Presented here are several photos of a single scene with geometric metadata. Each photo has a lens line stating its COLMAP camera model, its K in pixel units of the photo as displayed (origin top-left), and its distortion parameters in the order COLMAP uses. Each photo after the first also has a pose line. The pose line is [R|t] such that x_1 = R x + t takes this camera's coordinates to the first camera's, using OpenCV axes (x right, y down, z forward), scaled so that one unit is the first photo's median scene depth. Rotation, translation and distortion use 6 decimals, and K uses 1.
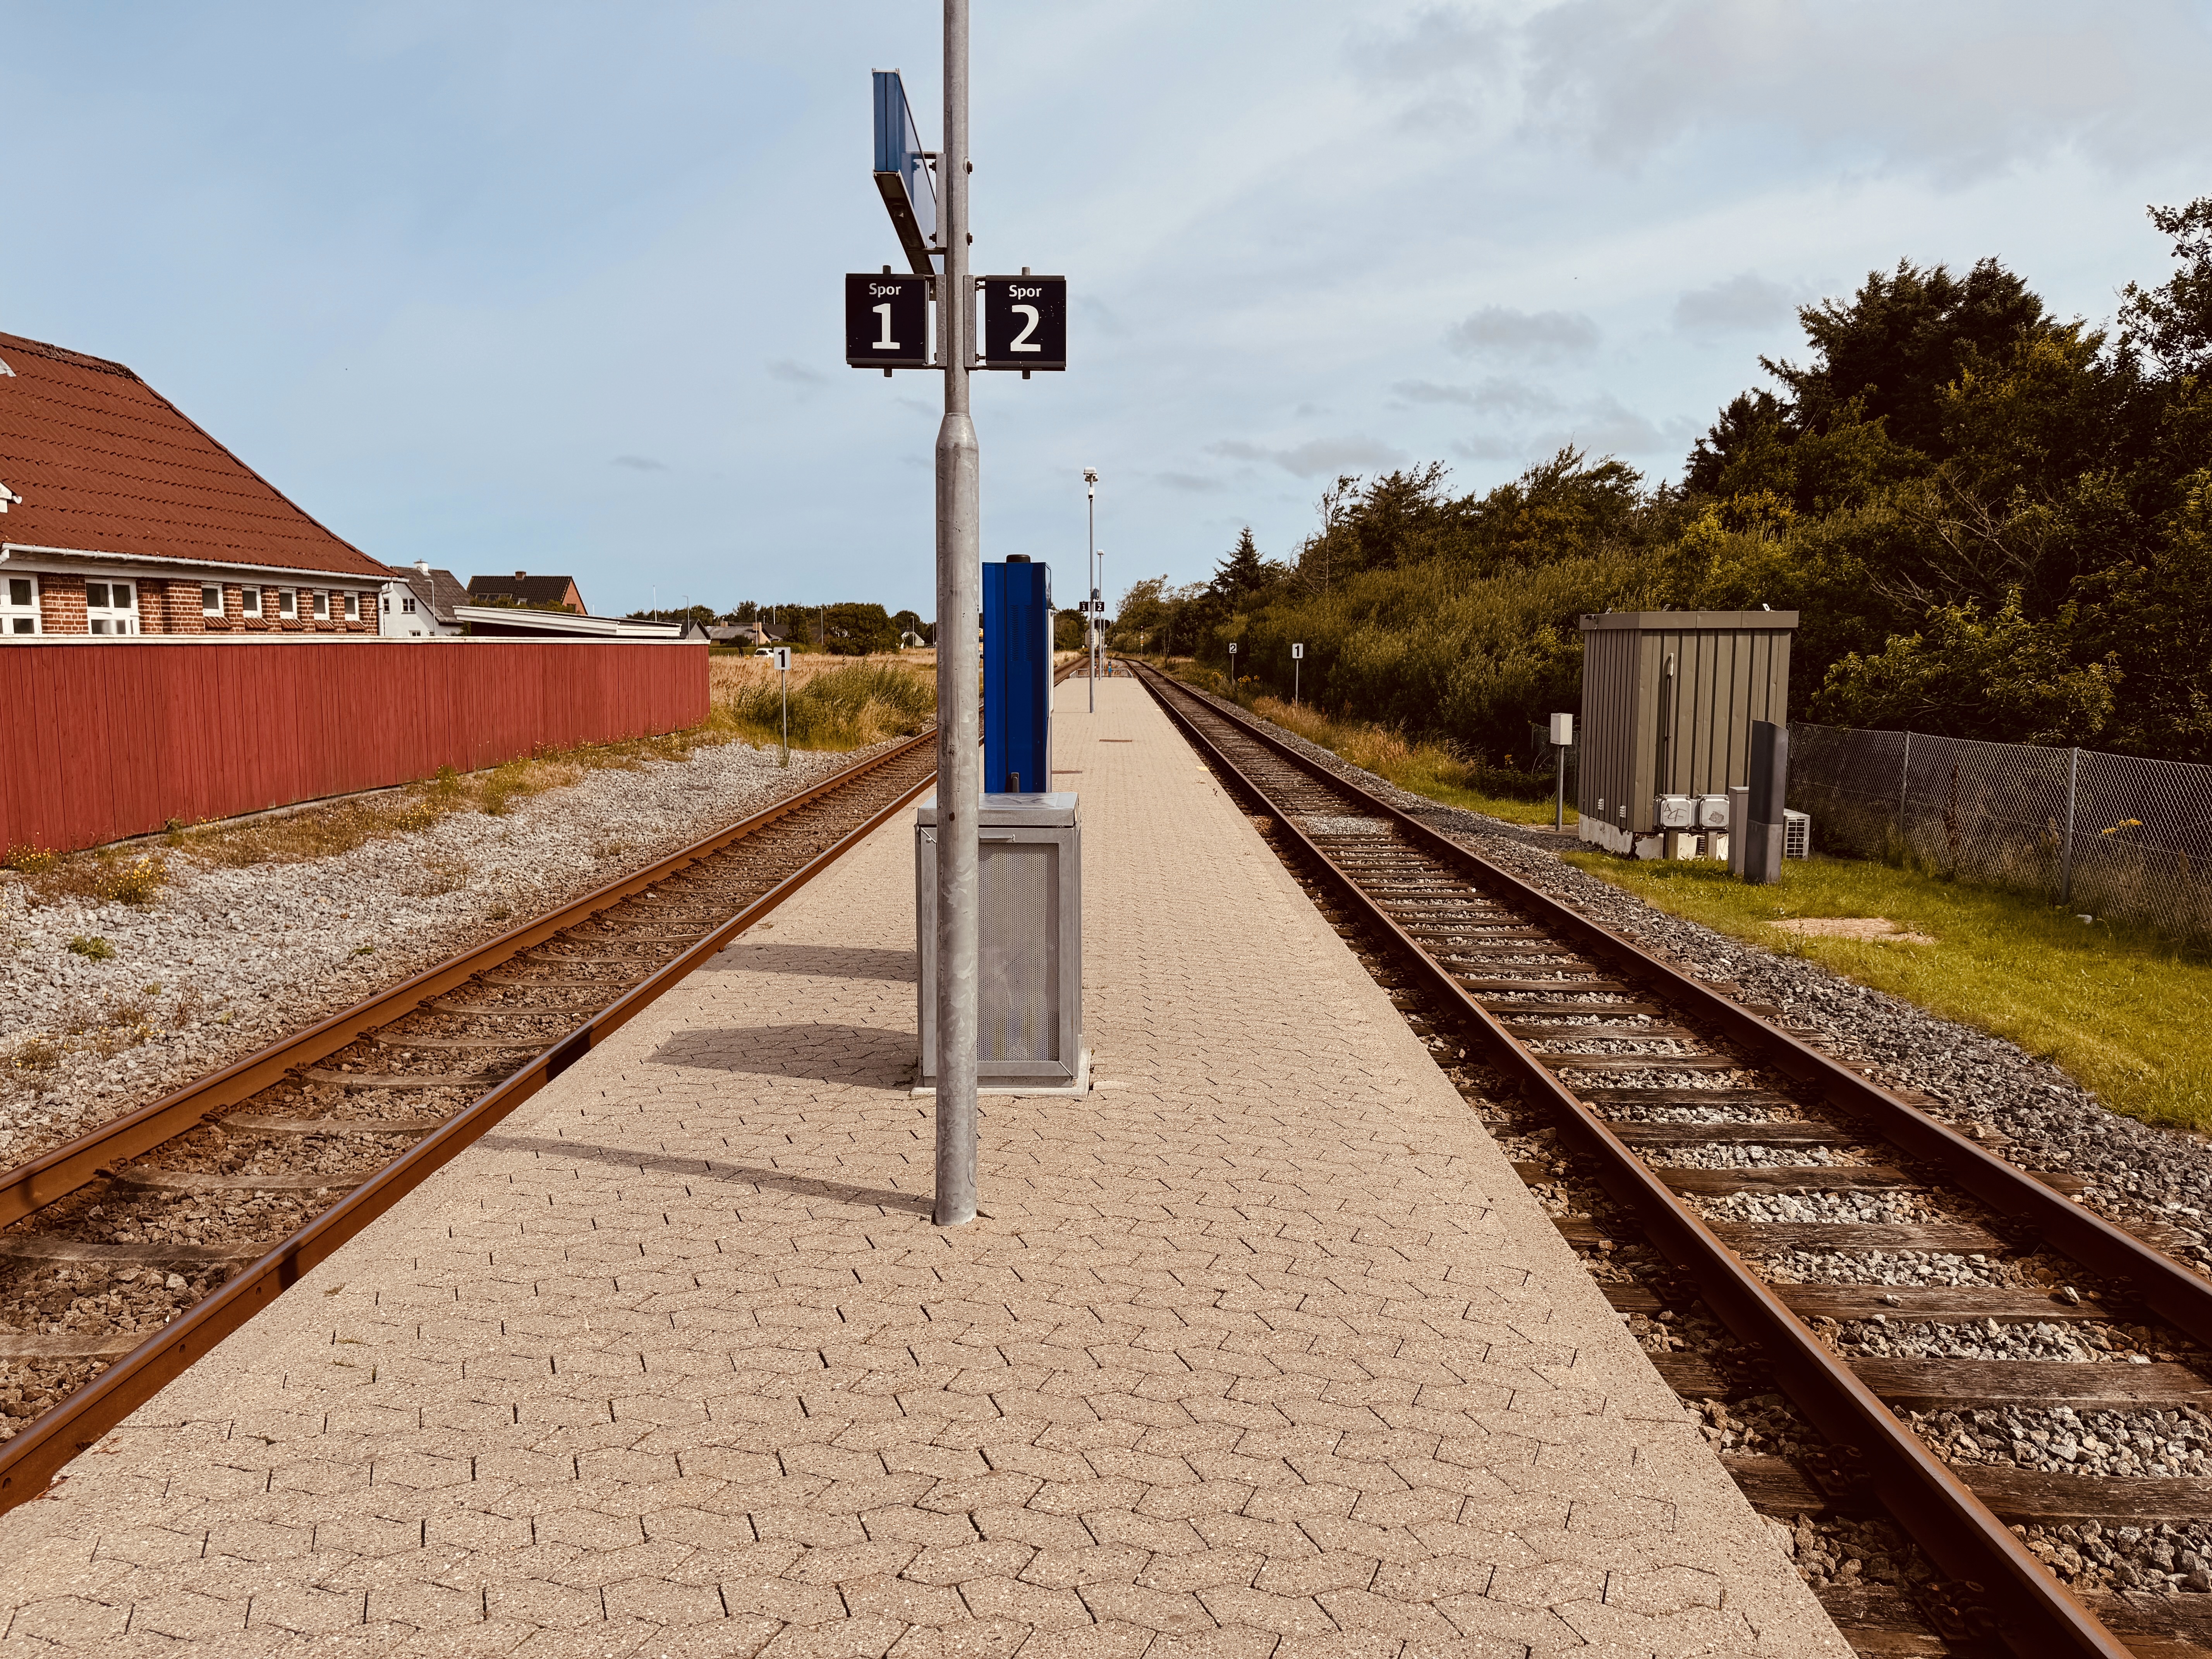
lens RADIAL K [[1543.1, 0, 1106.0], [0, 1543.1, 829.5], [0, 0, 1]] dist [-0.051674, -0.000191]
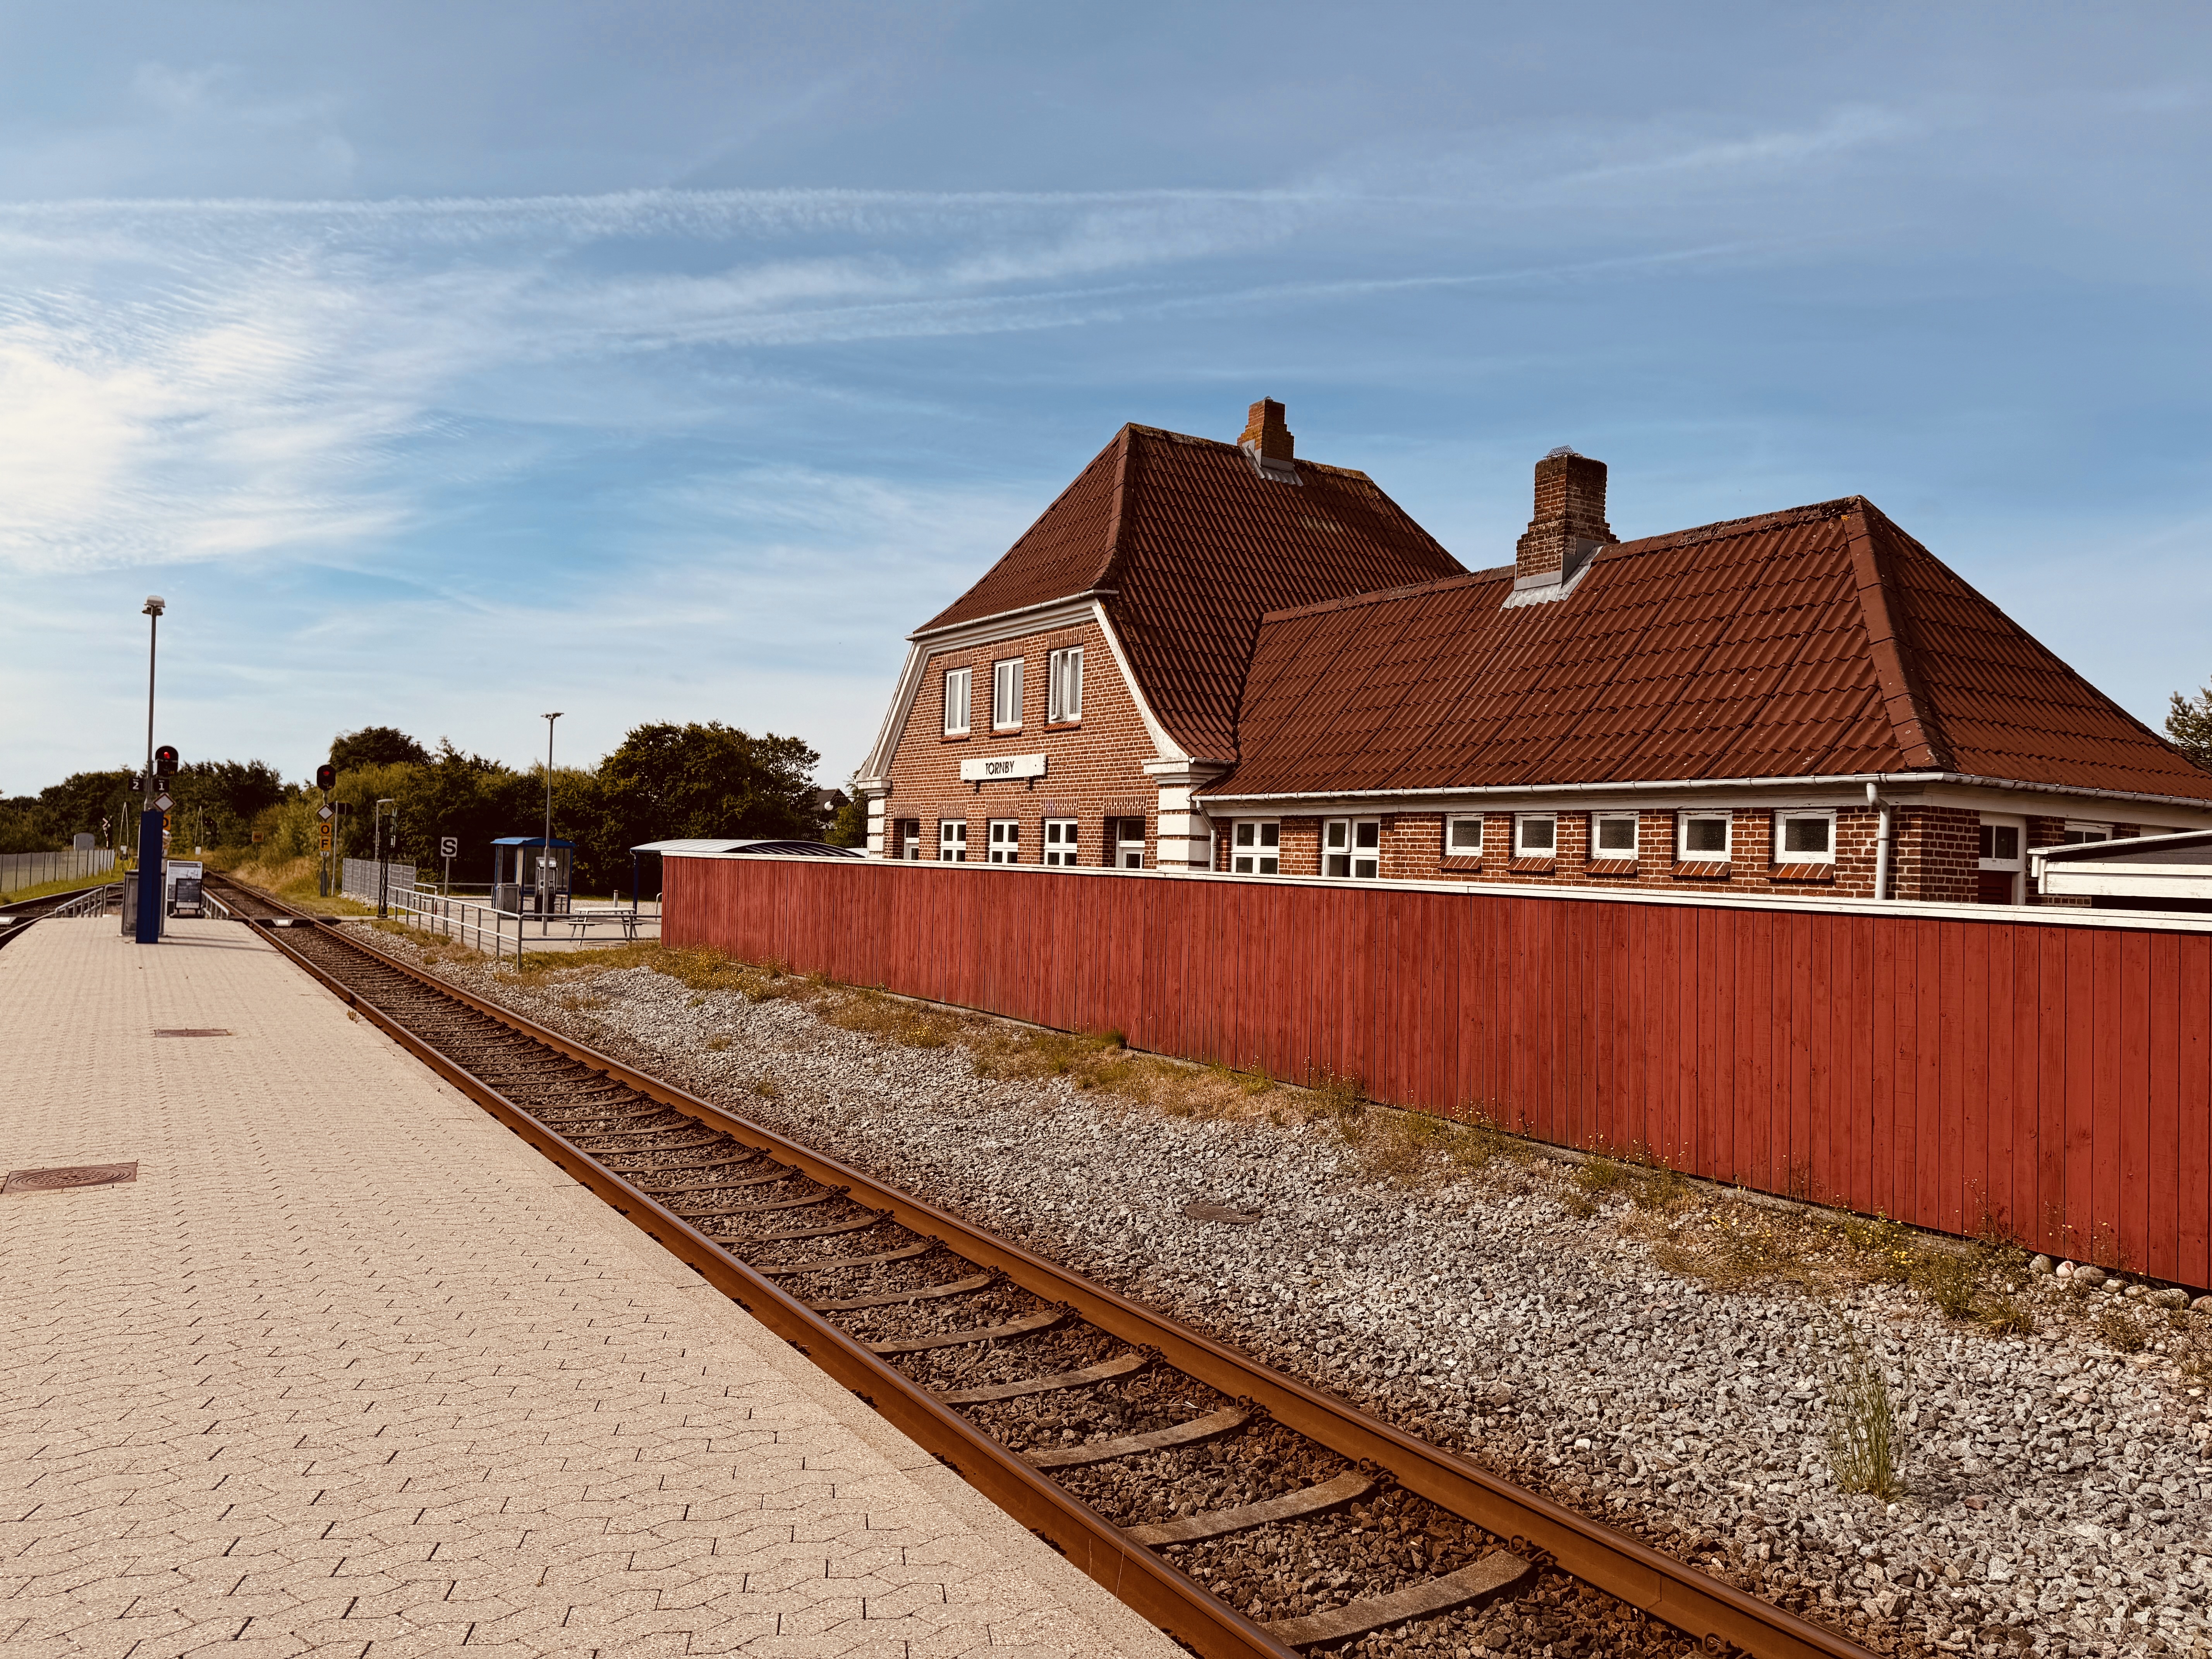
lens RADIAL K [[1517.1, 0, 1095.5], [0, 1517.1, 797.5], [0, 0, 1]] dist [0.029223, -0.030238]
pose [[-0.850103, -0.068749, -0.522109, -0.019703], [-0.111084, 0.992544, 0.050175, -0.249679], [0.514766, 0.100652, -0.851402, 2.070169]]
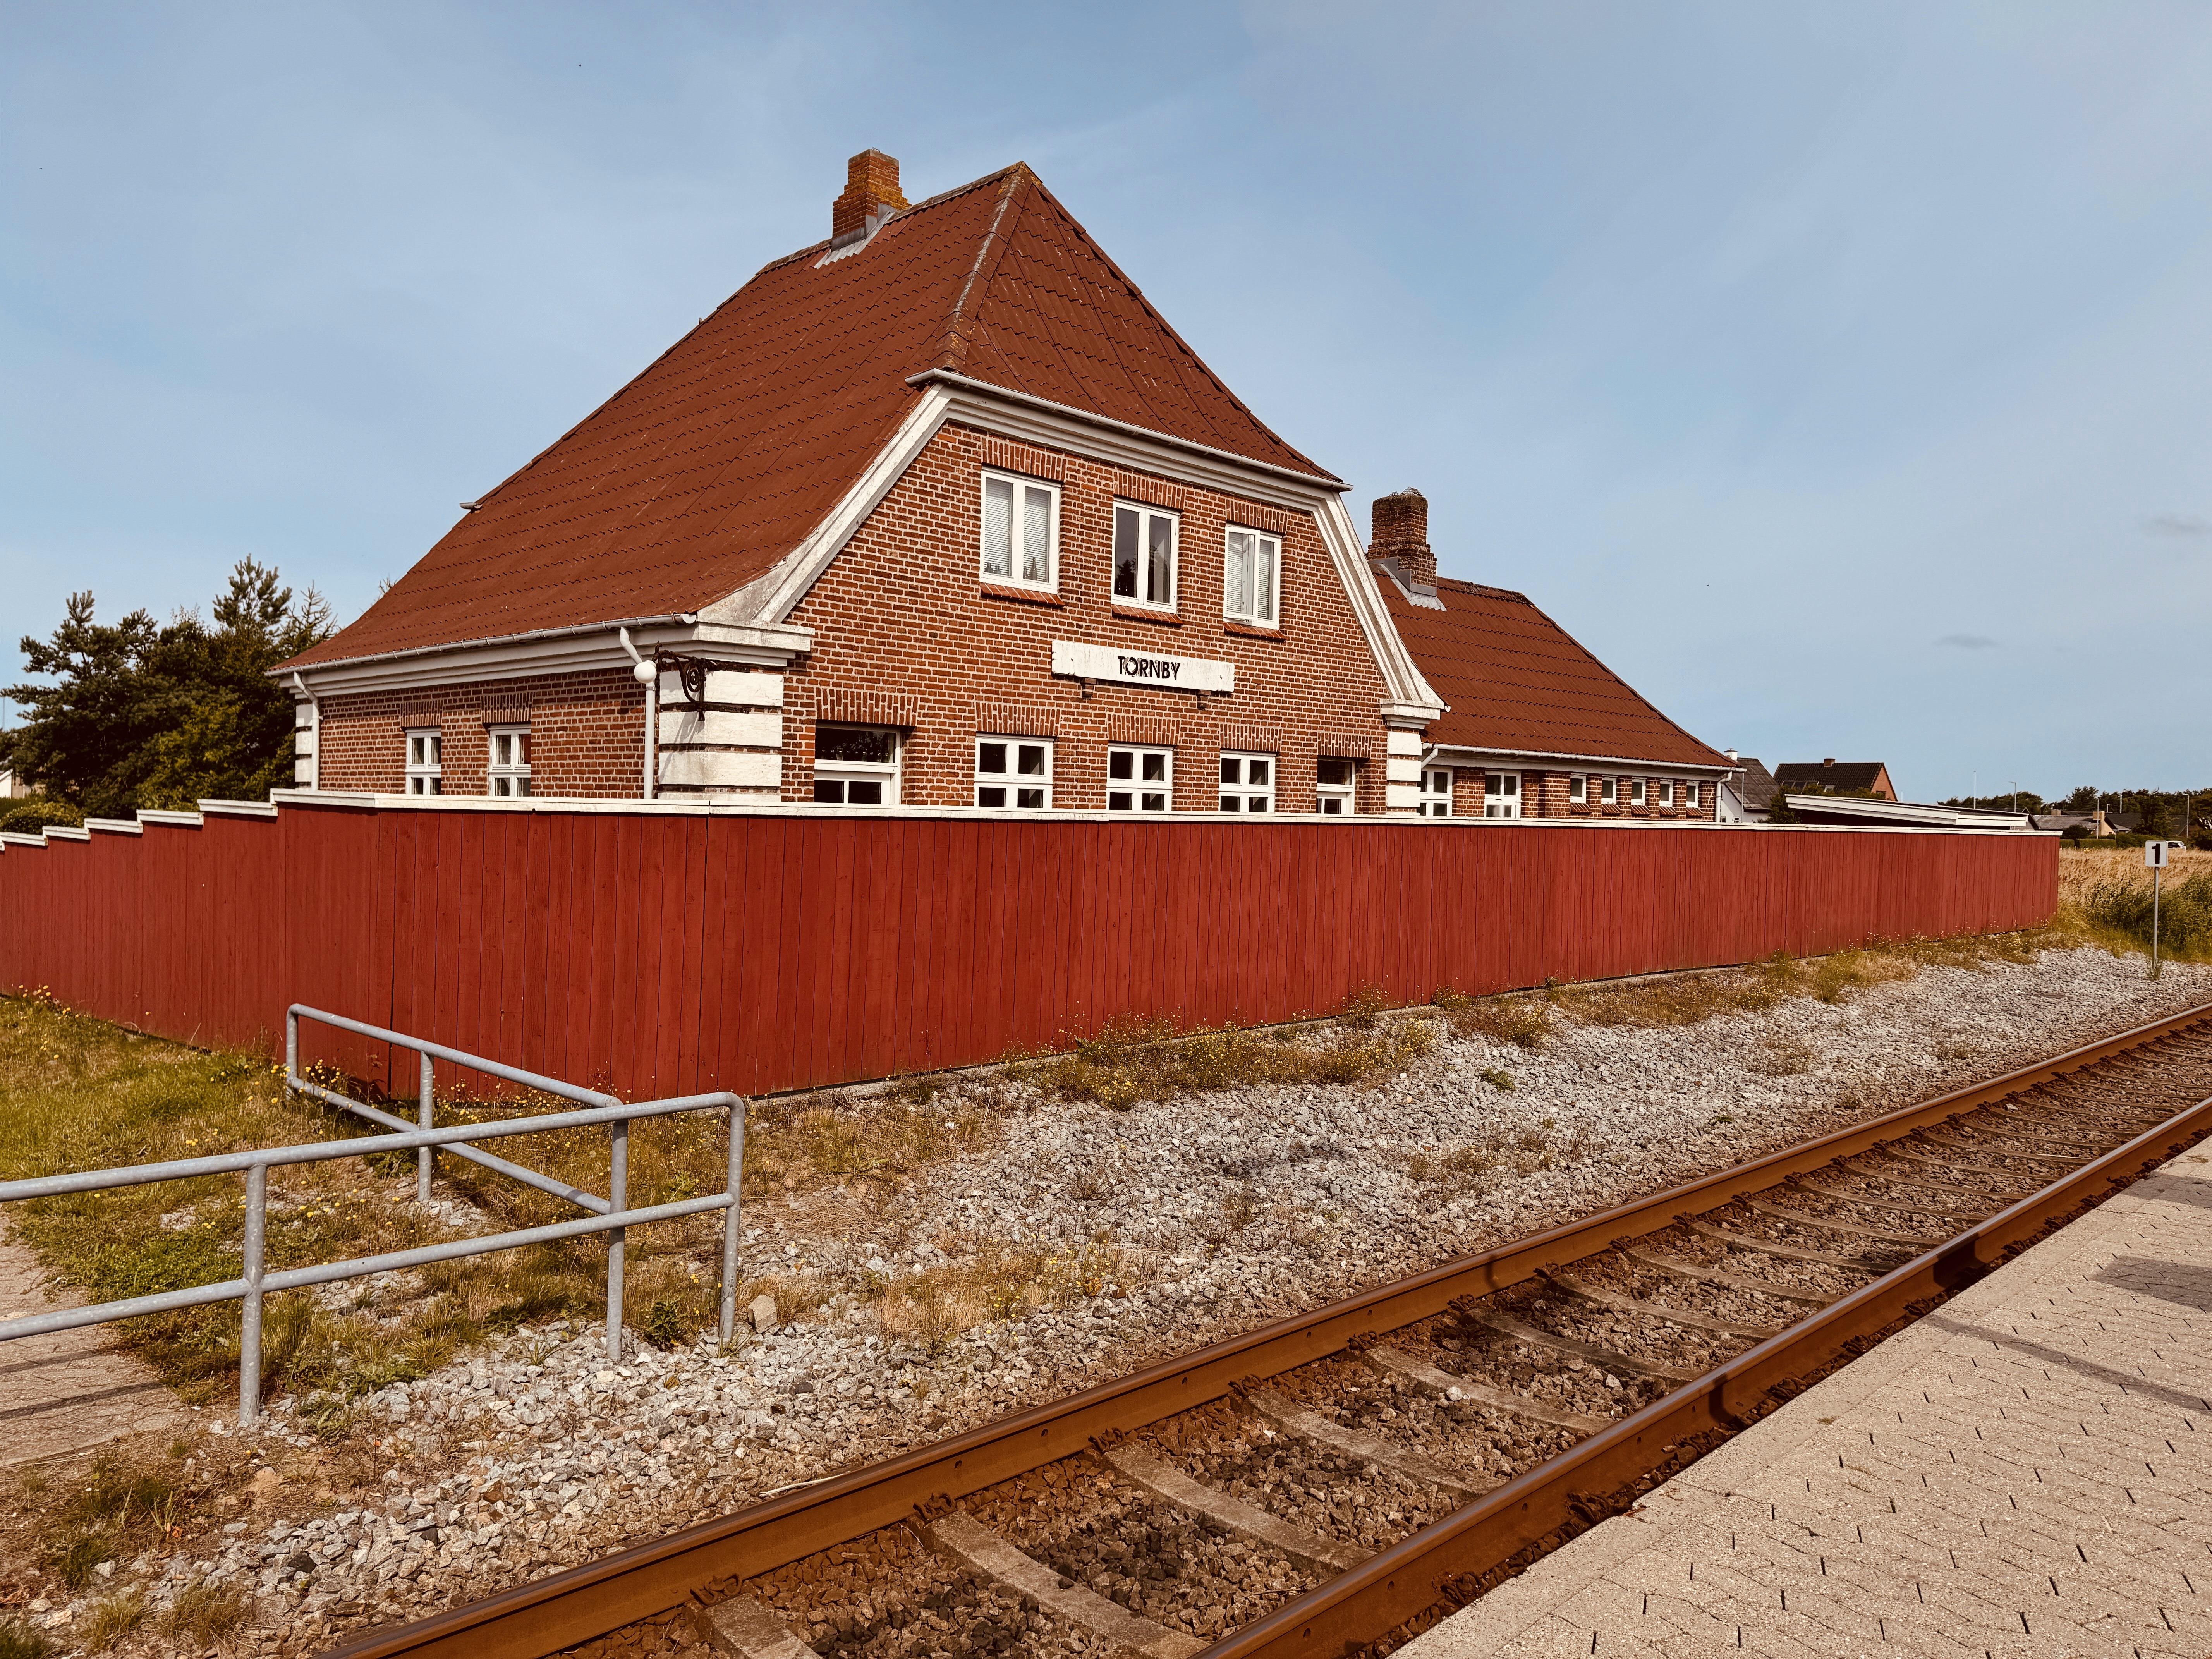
lens RADIAL K [[1517.1, 0, 1095.5], [0, 1517.1, 797.5], [0, 0, 1]] dist [0.029223, -0.030238]
pose [[0.695653, -0.000631, -0.718378, -0.025800], [-0.100677, 0.990045, -0.098362, 0.005996], [0.711288, 0.140750, 0.688664, -0.065587]]
